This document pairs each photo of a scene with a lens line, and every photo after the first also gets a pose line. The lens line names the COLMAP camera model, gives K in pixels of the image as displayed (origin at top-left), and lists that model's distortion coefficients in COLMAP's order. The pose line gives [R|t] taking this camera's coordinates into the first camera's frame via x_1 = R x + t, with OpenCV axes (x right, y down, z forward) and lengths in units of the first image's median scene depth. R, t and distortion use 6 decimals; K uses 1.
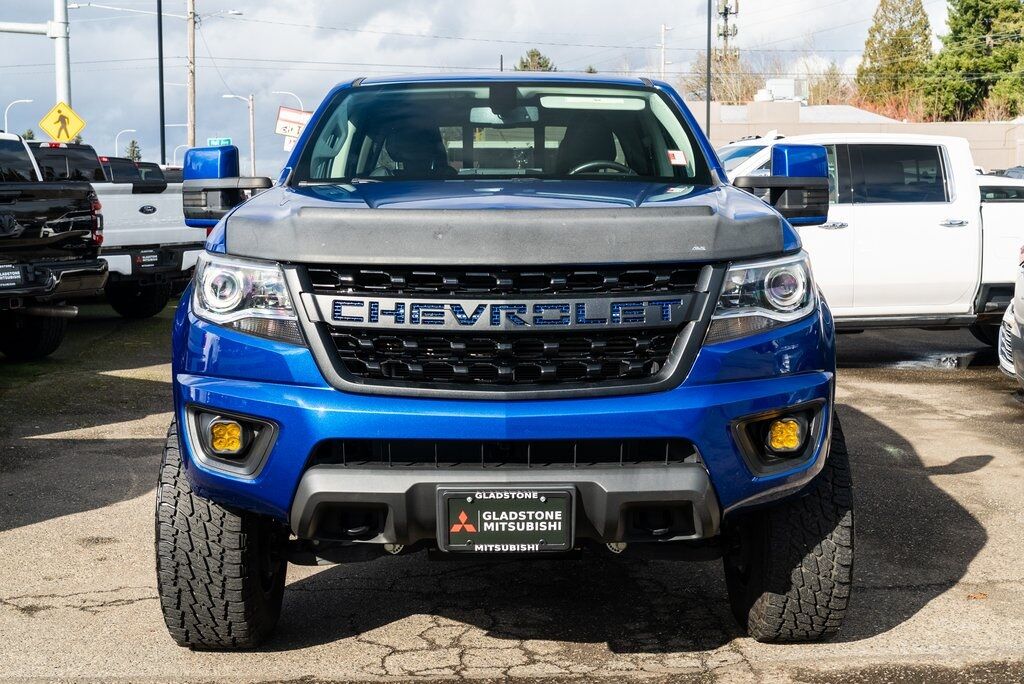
lens RADIAL K [[1369.6, 0, 512.0], [0, 1369.6, 342.0], [0, 0, 1]] dist [0.021698, 0.008149]
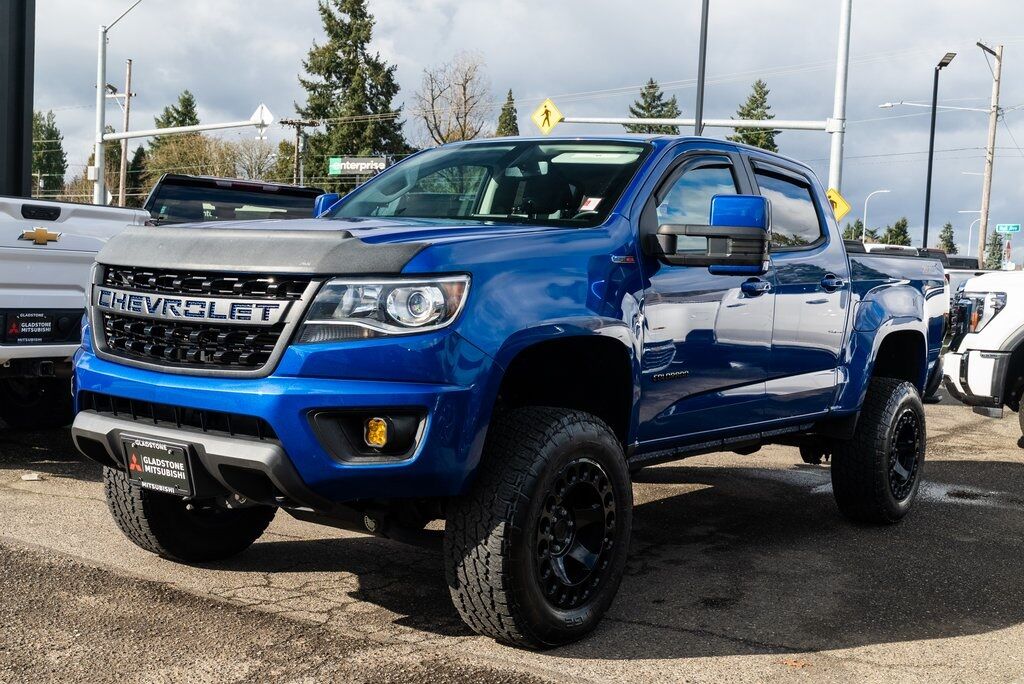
lens RADIAL K [[1260.2, 0, 512.0], [0, 1260.2, 342.0], [0, 0, 1]] dist [0.008142, 0.006406]
pose [[0.801754, 0.073616, -0.593102, 0.959741], [-0.106613, 0.994084, -0.020733, 0.003238], [0.588068, 0.079855, 0.804860, 0.230555]]
